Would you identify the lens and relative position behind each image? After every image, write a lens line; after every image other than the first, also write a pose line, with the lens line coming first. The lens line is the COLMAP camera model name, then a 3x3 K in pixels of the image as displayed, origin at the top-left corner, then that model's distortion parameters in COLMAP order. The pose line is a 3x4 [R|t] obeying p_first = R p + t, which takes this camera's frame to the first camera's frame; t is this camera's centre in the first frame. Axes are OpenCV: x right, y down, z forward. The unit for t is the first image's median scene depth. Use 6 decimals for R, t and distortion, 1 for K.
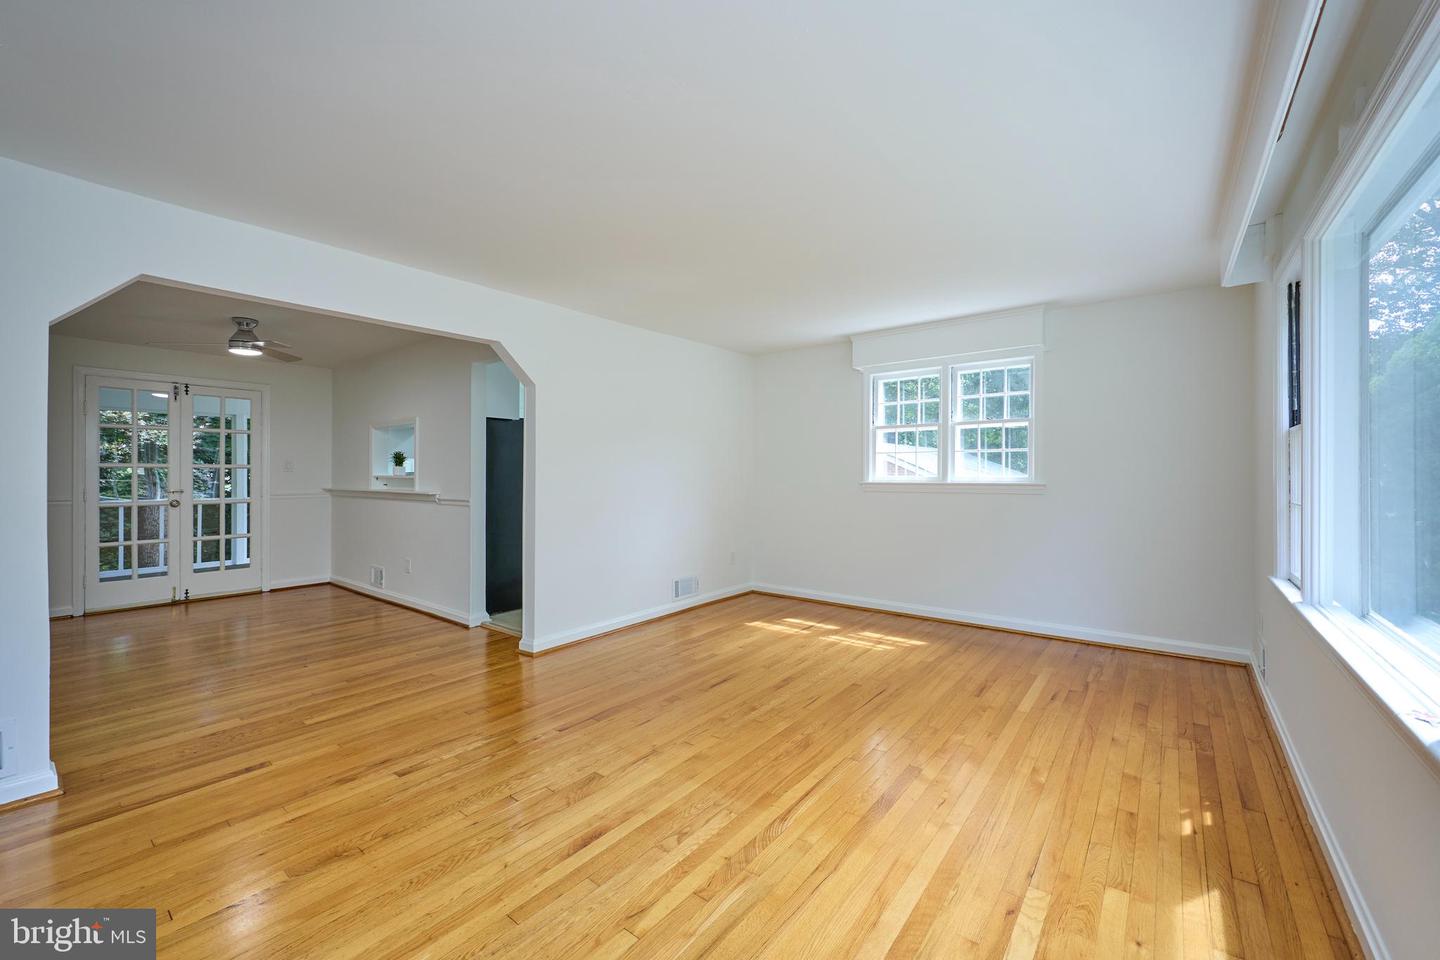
lens RADIAL K [[579.9, 0, 713.2], [0, 579.9, 466.6], [0, 0, 1]] dist [0.000604, 0.000634]
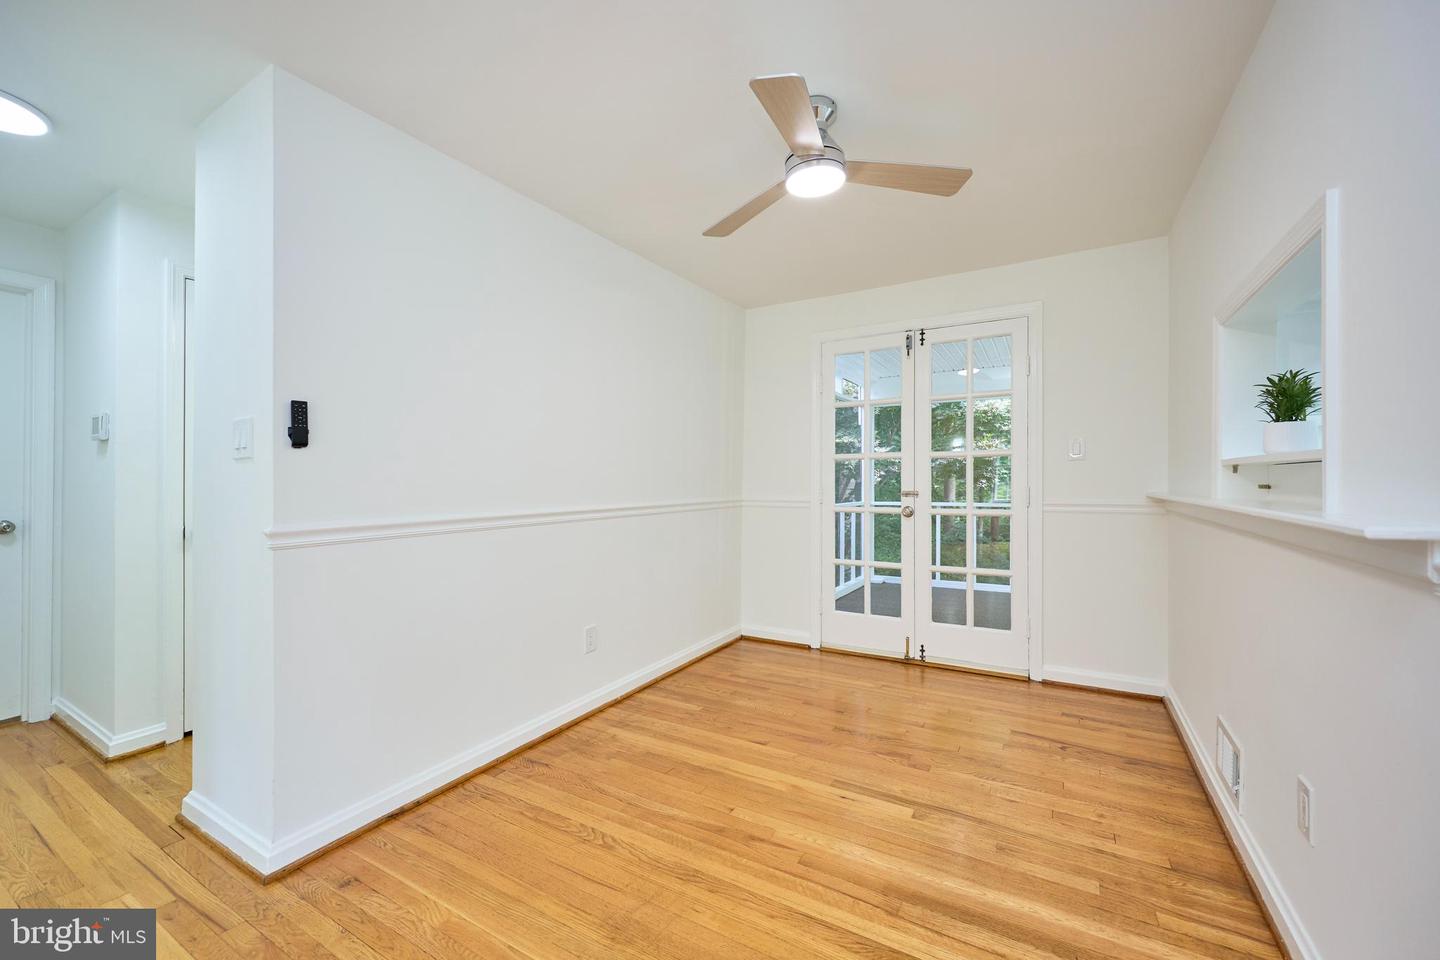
lens RADIAL K [[579.9, 0, 715.3], [0, 579.9, 485.4], [0, 0, 1]] dist [0.000604, 0.000634]
pose [[0.141385, 0.005050, -0.989942, -0.302463], [0.019018, 0.999789, 0.007817, 0.023938], [0.989772, -0.019932, 0.141259, 0.691463]]
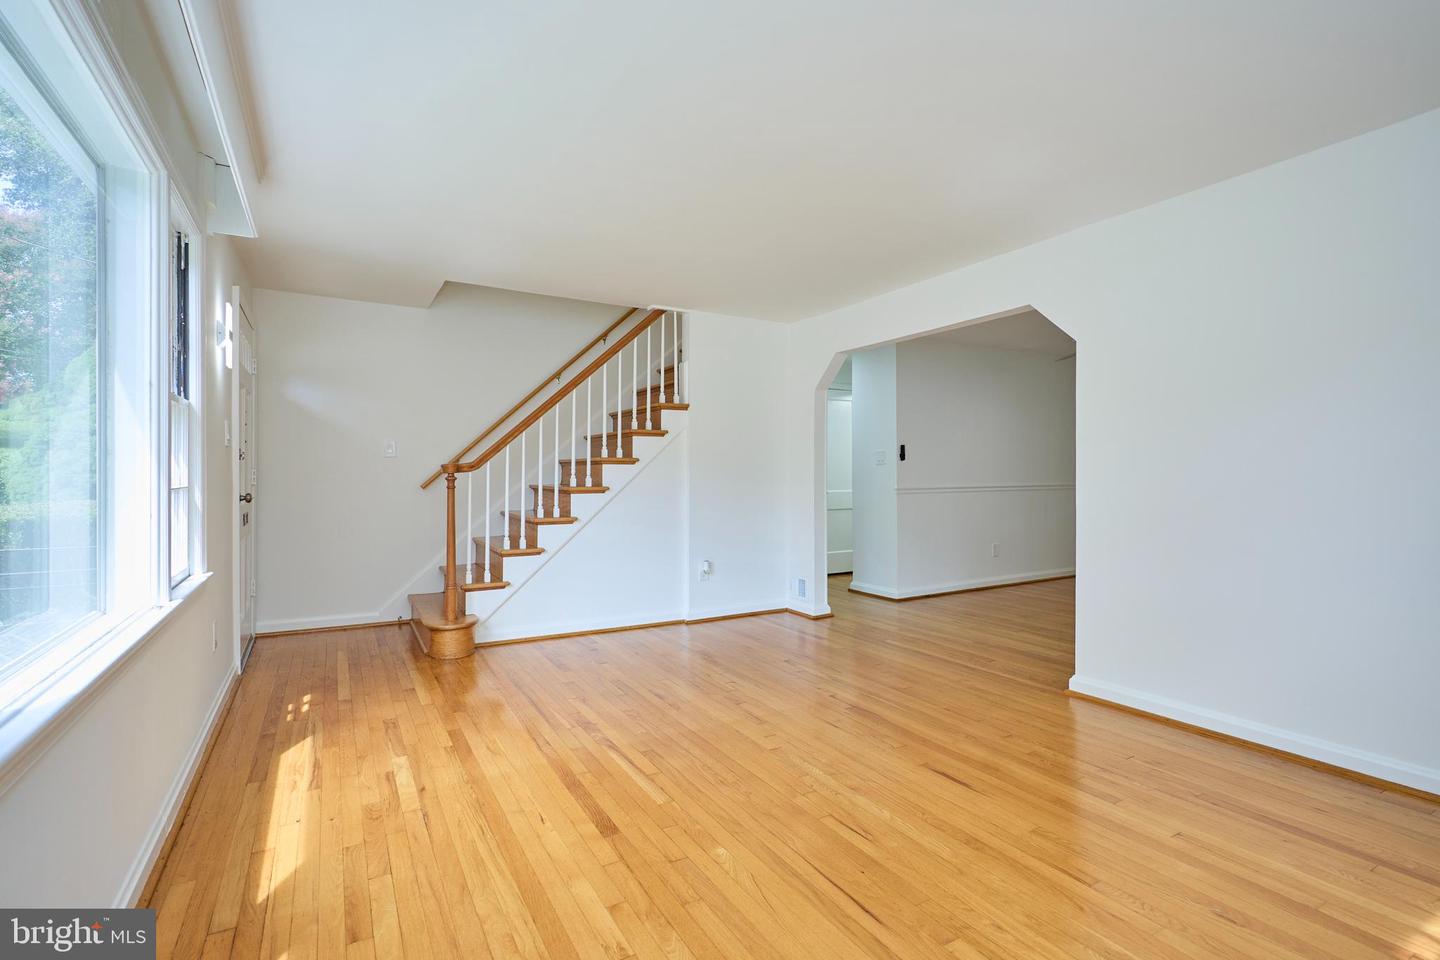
lens RADIAL K [[669.0, 0, 725.6], [0, 669.0, 473.8], [0, 0, 1]] dist [-0.002871, -0.000401]
pose [[-0.358143, 0.004388, -0.933656, 0.480821], [0.012687, 0.999920, -0.000167, 0.019596], [0.933580, -0.011905, -0.358170, 0.629270]]
